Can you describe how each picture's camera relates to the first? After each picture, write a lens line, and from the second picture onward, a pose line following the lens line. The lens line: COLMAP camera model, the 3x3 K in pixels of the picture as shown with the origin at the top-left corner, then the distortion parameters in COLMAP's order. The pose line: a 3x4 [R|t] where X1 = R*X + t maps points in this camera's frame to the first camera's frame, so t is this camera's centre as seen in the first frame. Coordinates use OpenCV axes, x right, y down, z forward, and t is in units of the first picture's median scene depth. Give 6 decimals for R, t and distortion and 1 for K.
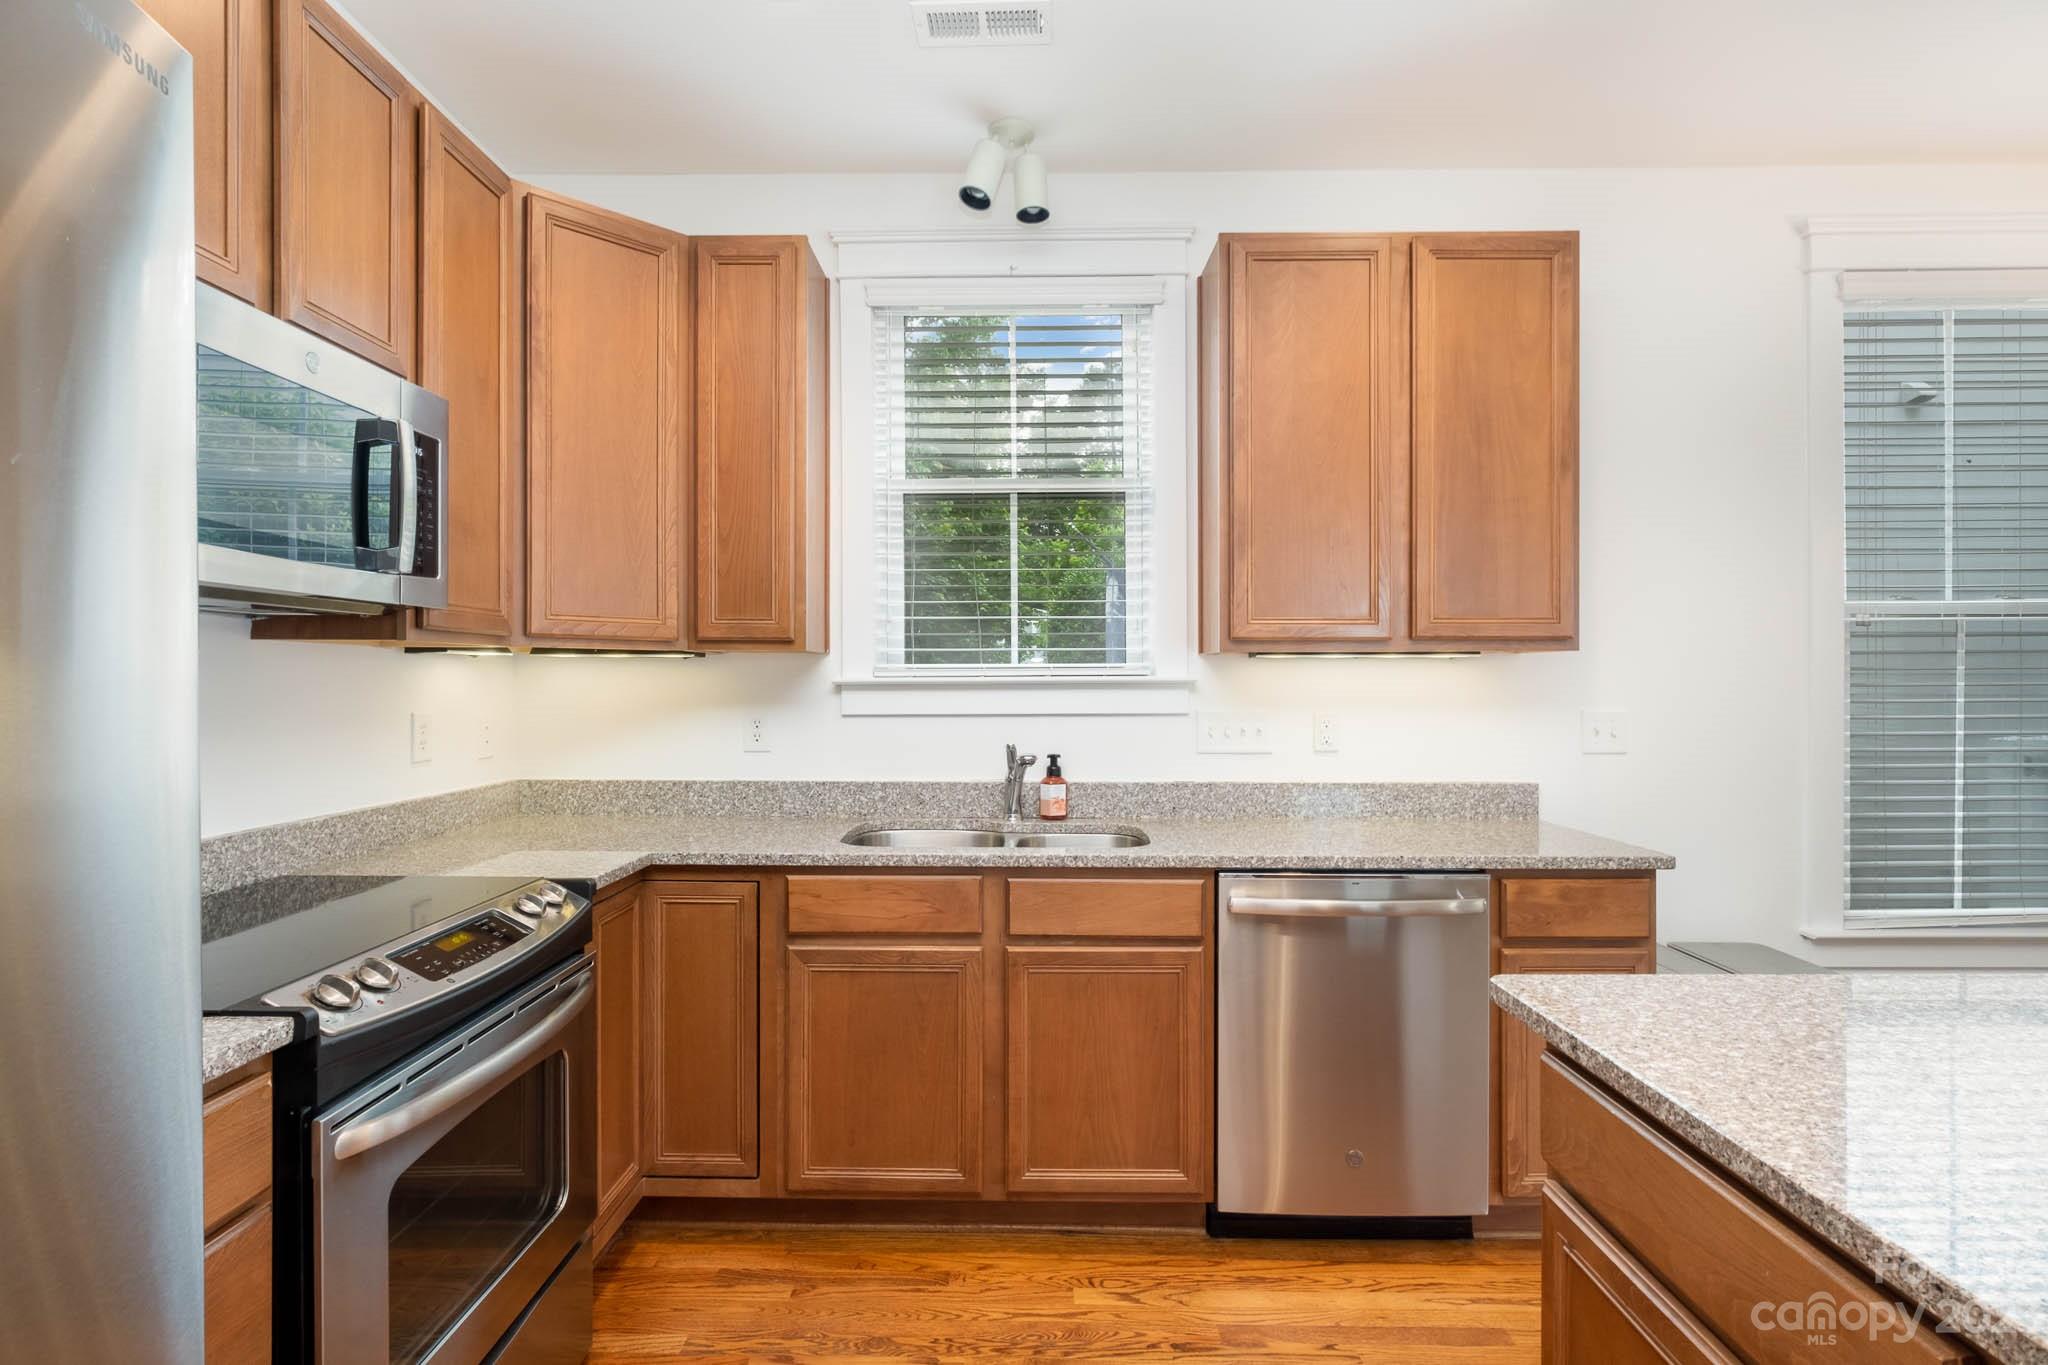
lens RADIAL K [[1035.5, 0, 1024.0], [0, 1035.5, 682.5], [0, 0, 1]] dist [-0.001724, 0.000341]
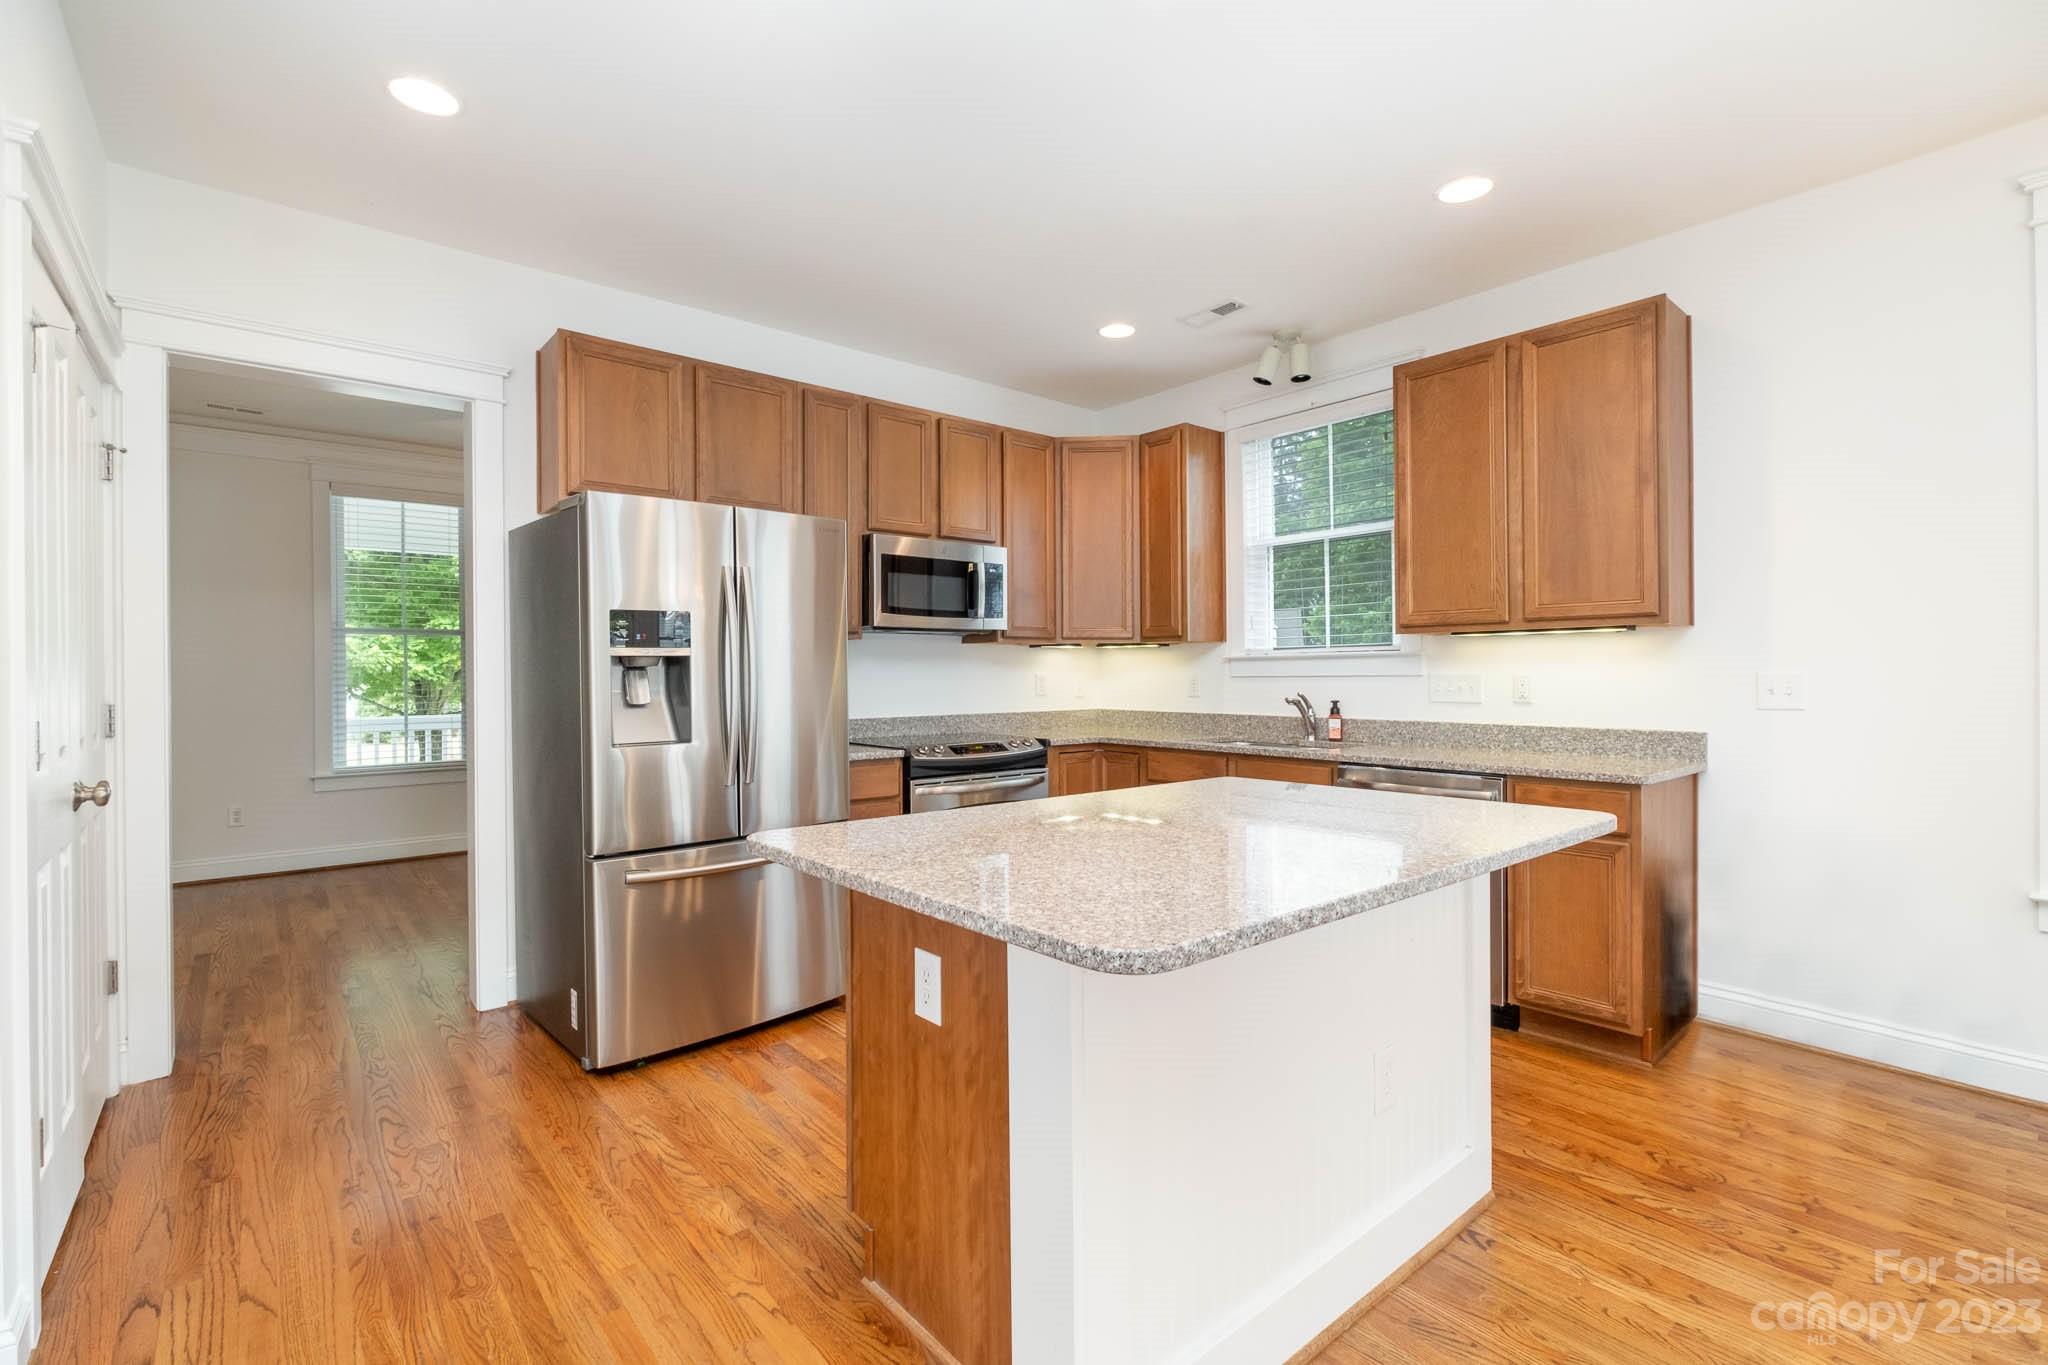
lens RADIAL K [[914.2, 0, 1013.1], [0, 914.2, 680.1], [0, 0, 1]] dist [-0.004921, -0.000280]
pose [[0.651688, 0.002087, -0.758484, 0.785812], [0.003310, 0.999979, 0.005595, 0.027996], [0.758480, -0.006157, 0.651667, -0.309109]]
